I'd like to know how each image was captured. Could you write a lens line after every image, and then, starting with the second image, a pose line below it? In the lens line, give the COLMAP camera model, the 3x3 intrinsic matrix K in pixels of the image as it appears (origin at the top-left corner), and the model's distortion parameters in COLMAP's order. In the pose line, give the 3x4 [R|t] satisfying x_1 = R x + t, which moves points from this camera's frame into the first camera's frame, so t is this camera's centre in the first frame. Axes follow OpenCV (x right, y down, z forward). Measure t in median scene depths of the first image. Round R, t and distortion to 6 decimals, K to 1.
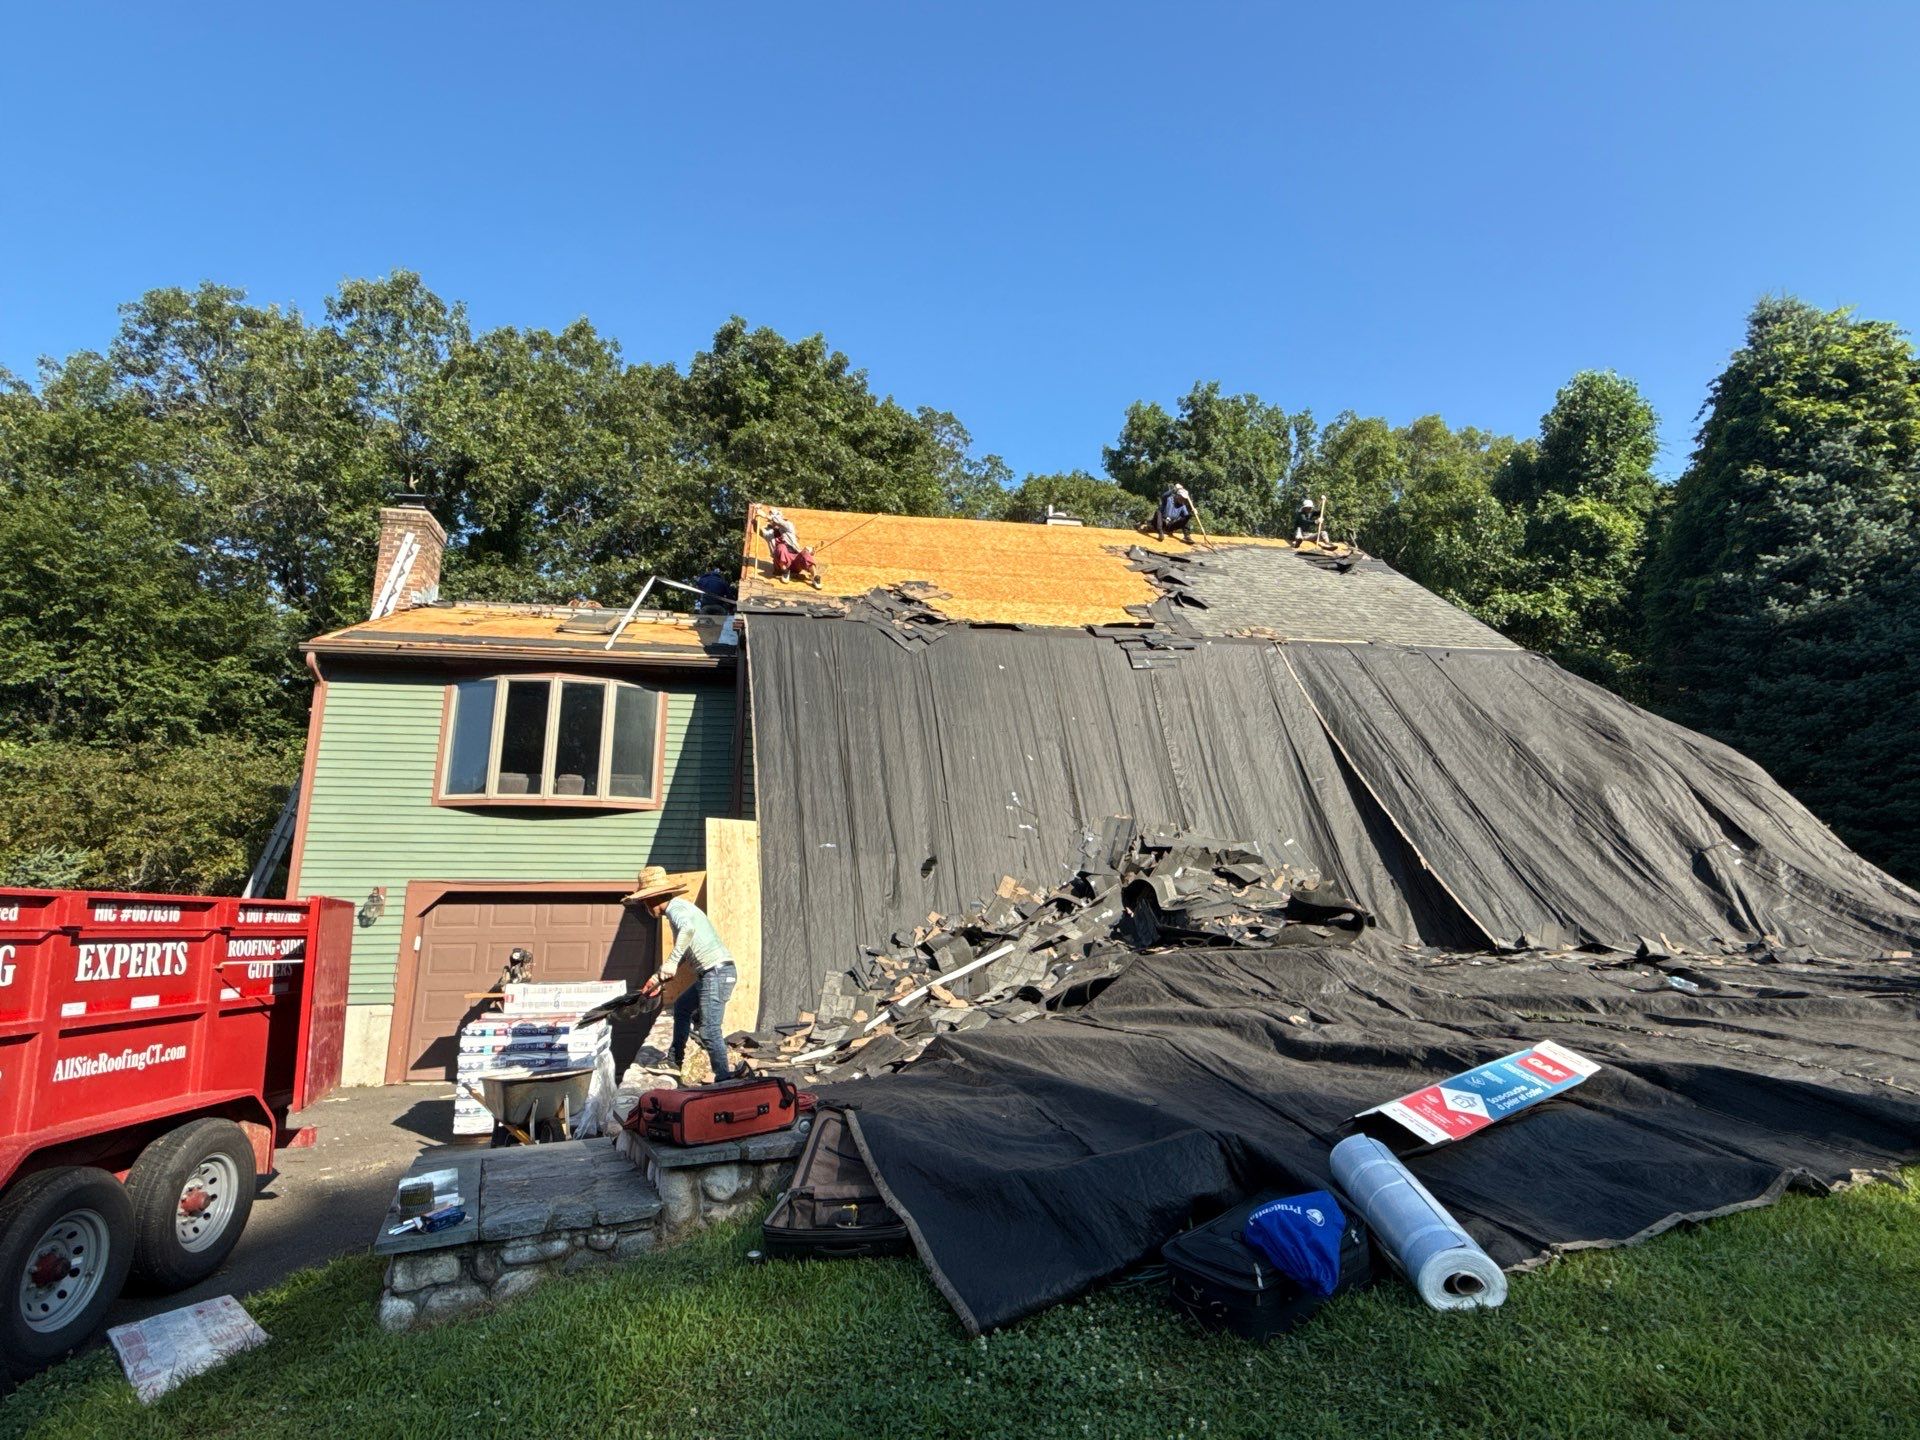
lens RADIAL K [[1004.5, 0, 954.8], [0, 1004.5, 724.2], [0, 0, 1]] dist [0.002455, -0.000303]
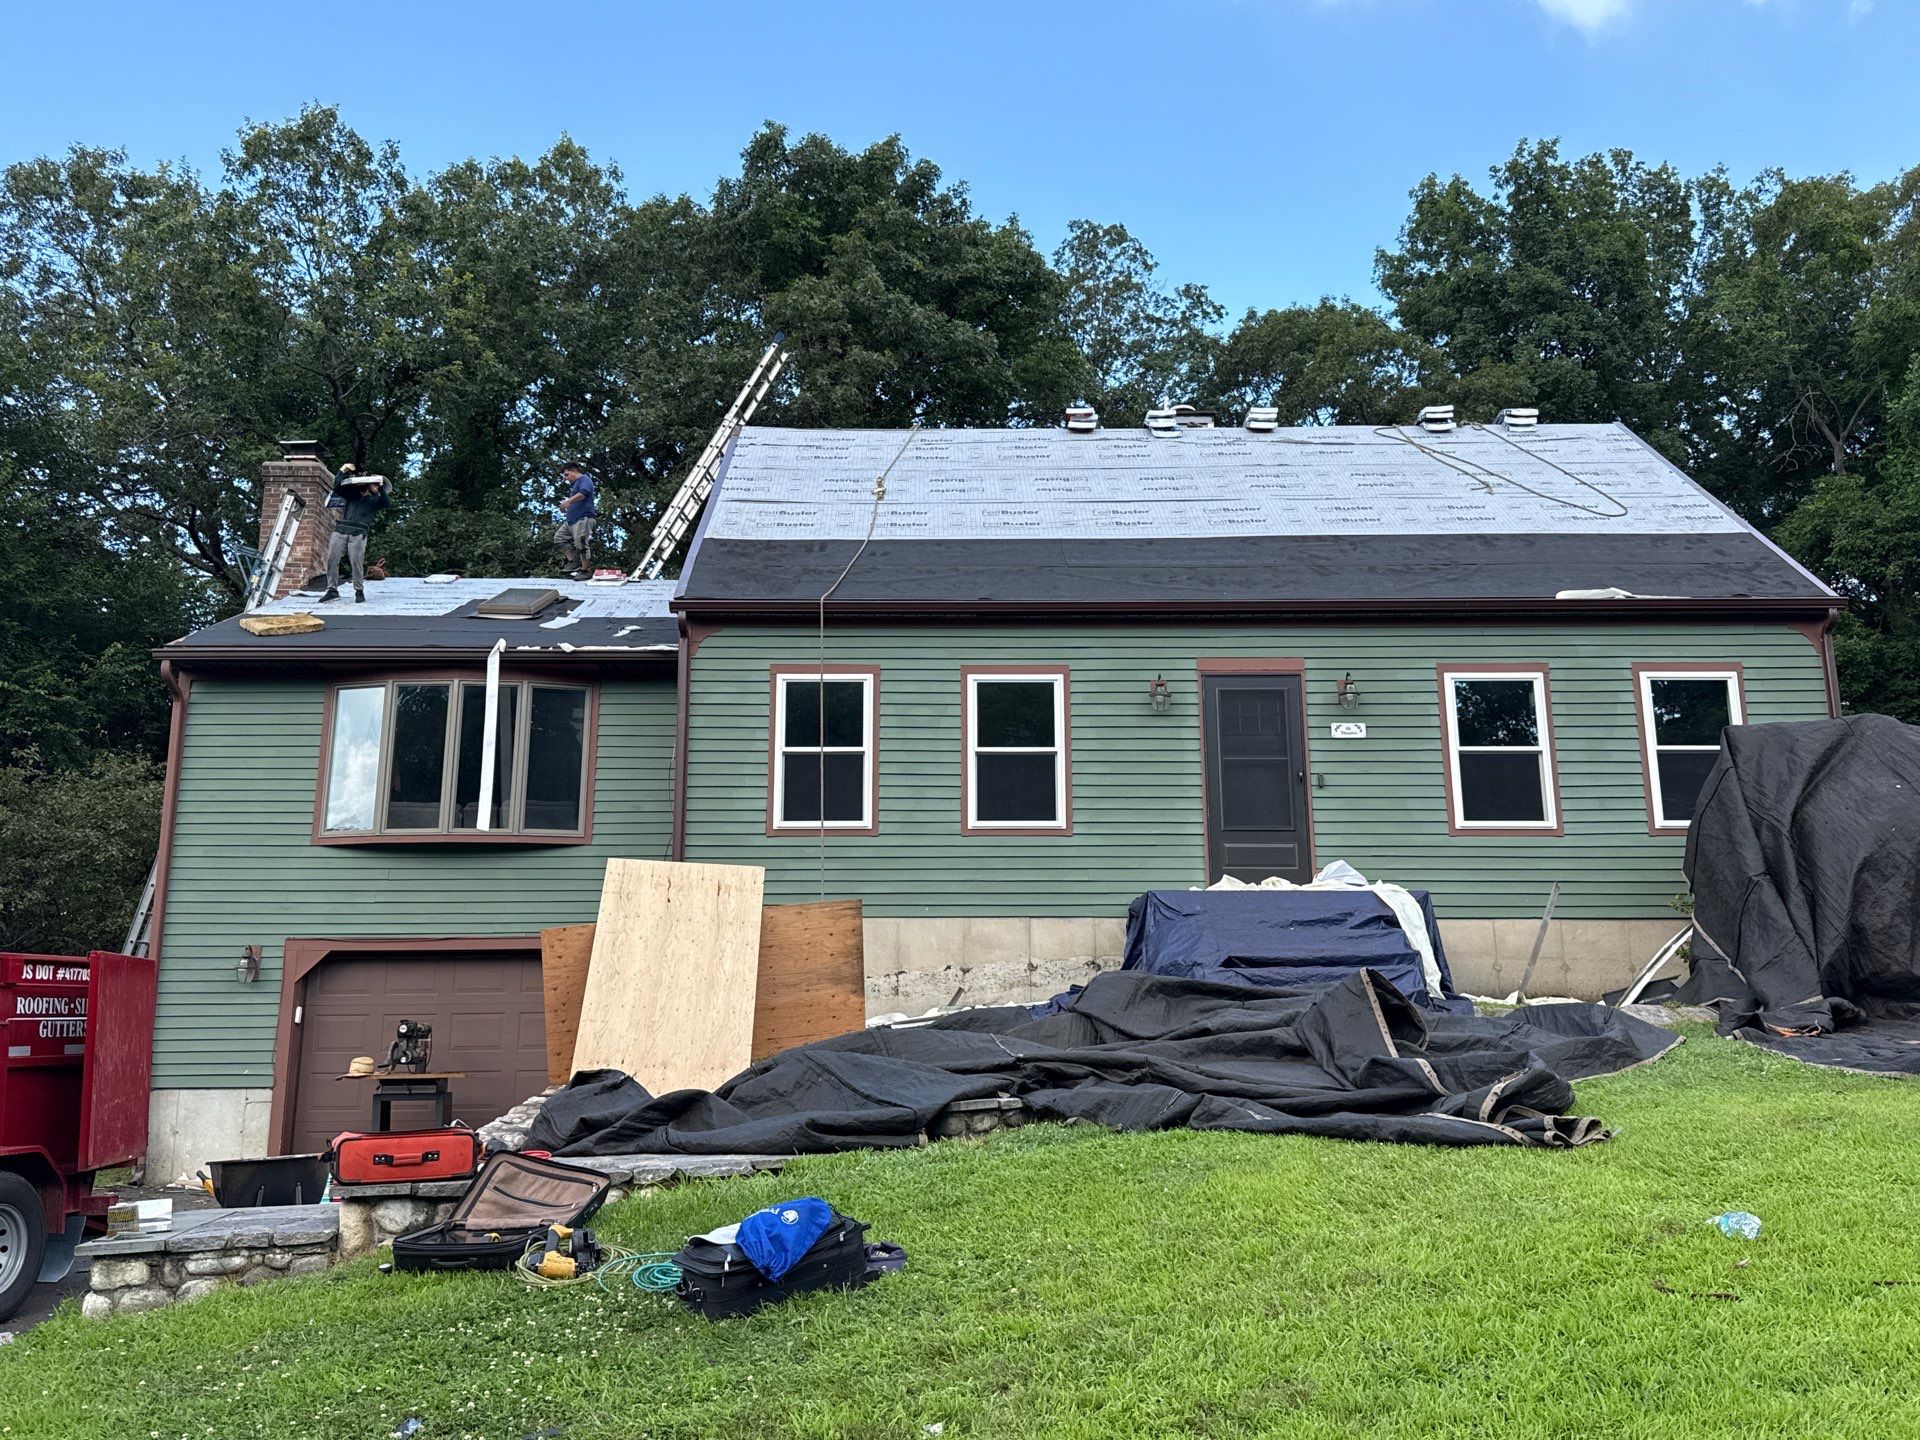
lens RADIAL K [[1567.6, 0, 965.2], [0, 1567.6, 725.7], [0, 0, 1]] dist [0.121419, -0.207812]
pose [[0.986561, -0.026454, -0.161239, 0.079808], [0.029938, 0.999367, 0.019216, -0.009105], [0.160628, -0.023785, 0.986728, -0.067595]]
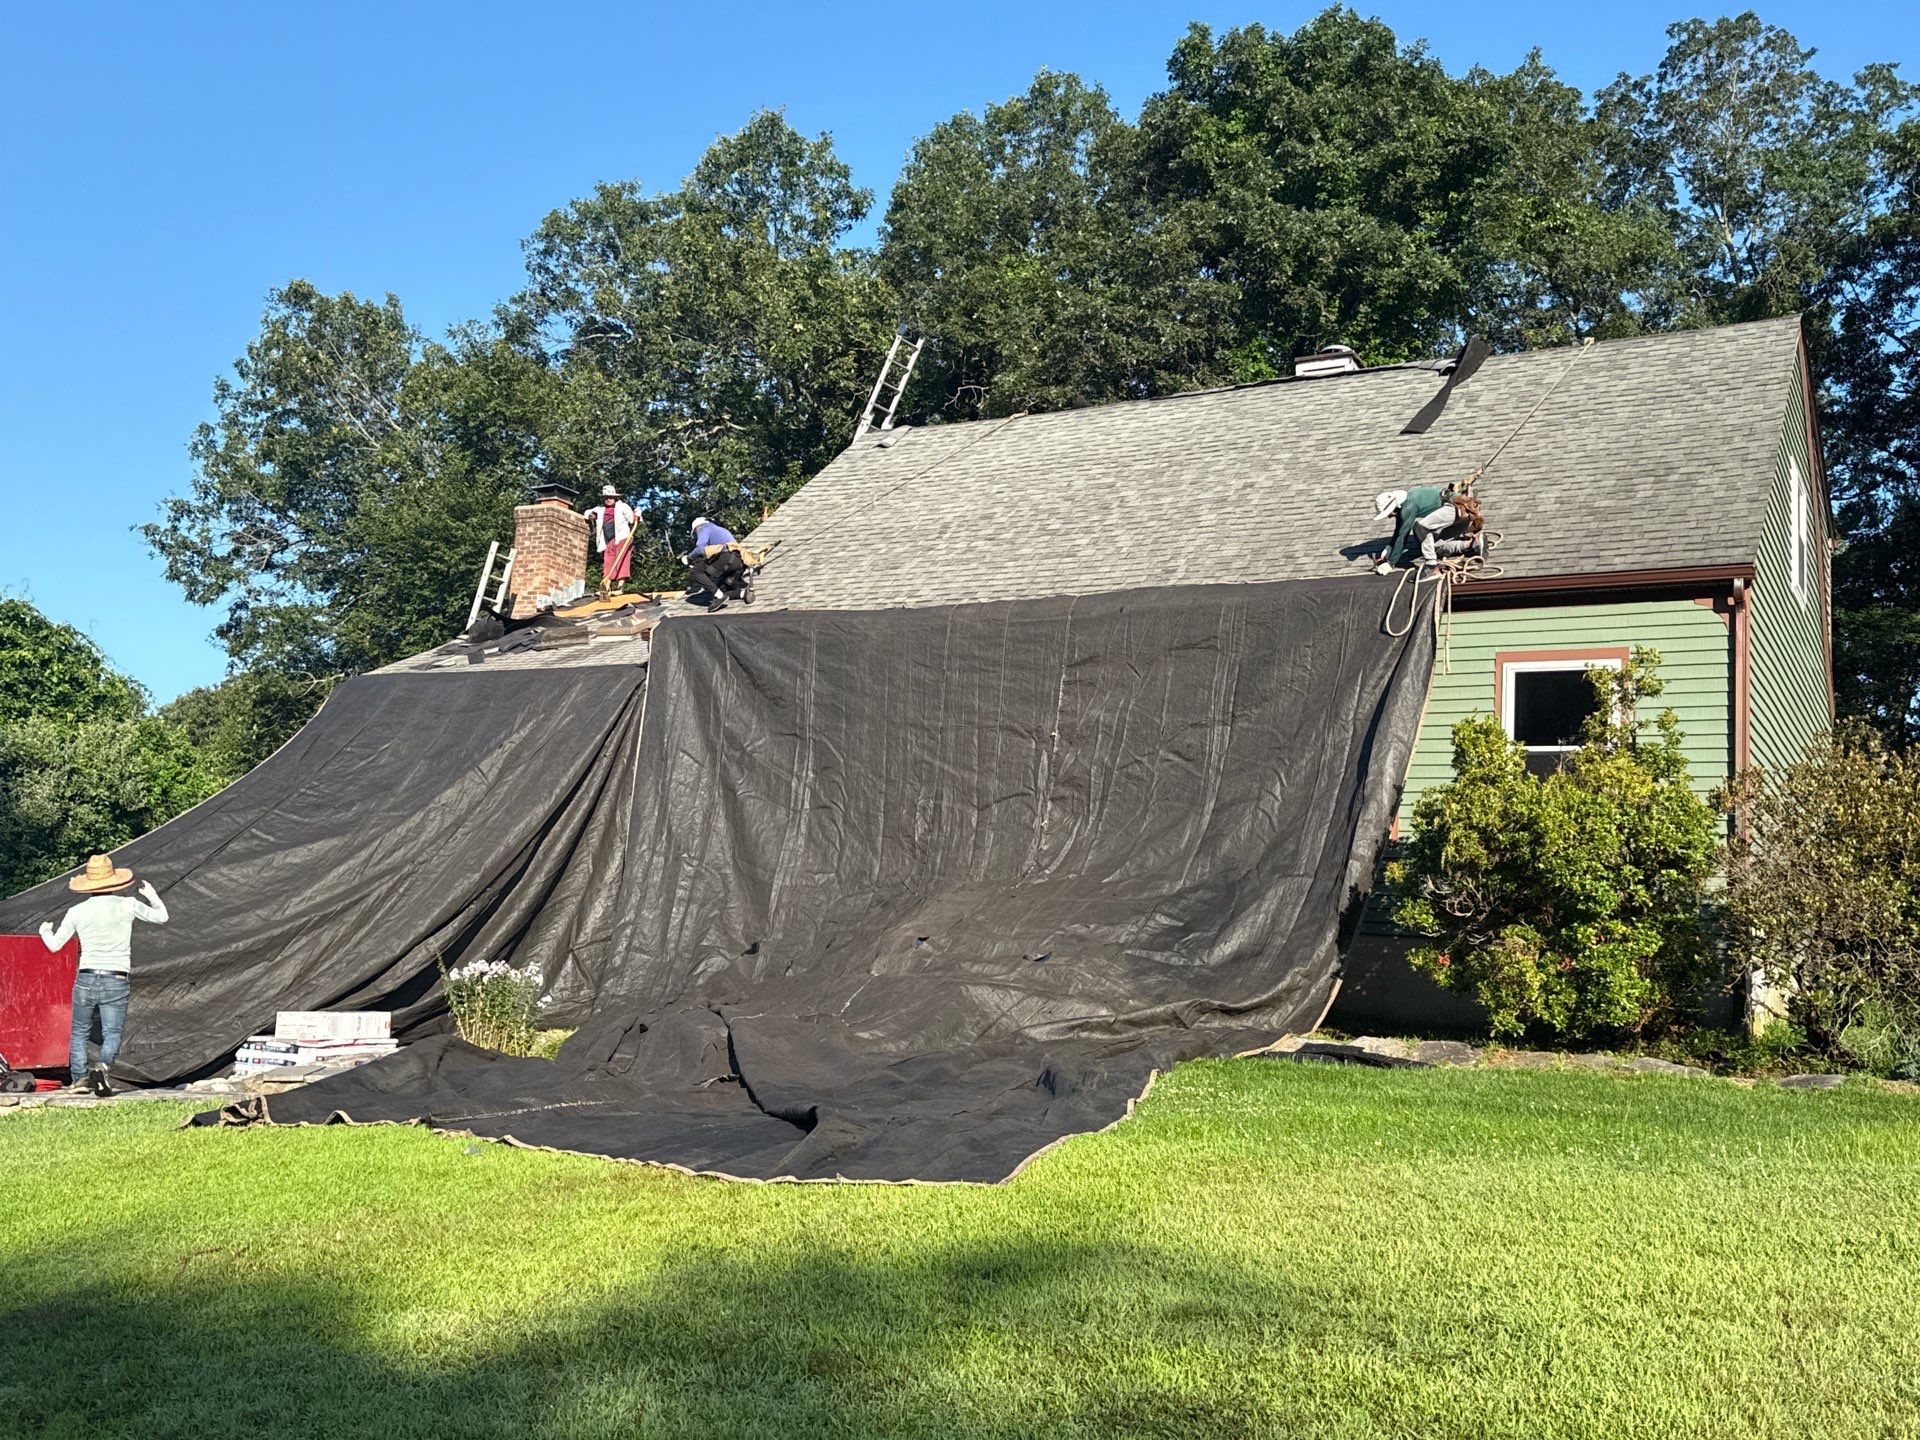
lens RADIAL K [[1843.5, 0, 951.1], [0, 1843.5, 712.2], [0, 0, 1]] dist [0.098364, -0.201205]
pose [[0.767880, -0.038594, -0.639430, 0.419043], [0.079635, 0.996192, 0.035505, -0.026837], [0.635625, -0.078185, 0.768029, -0.040813]]
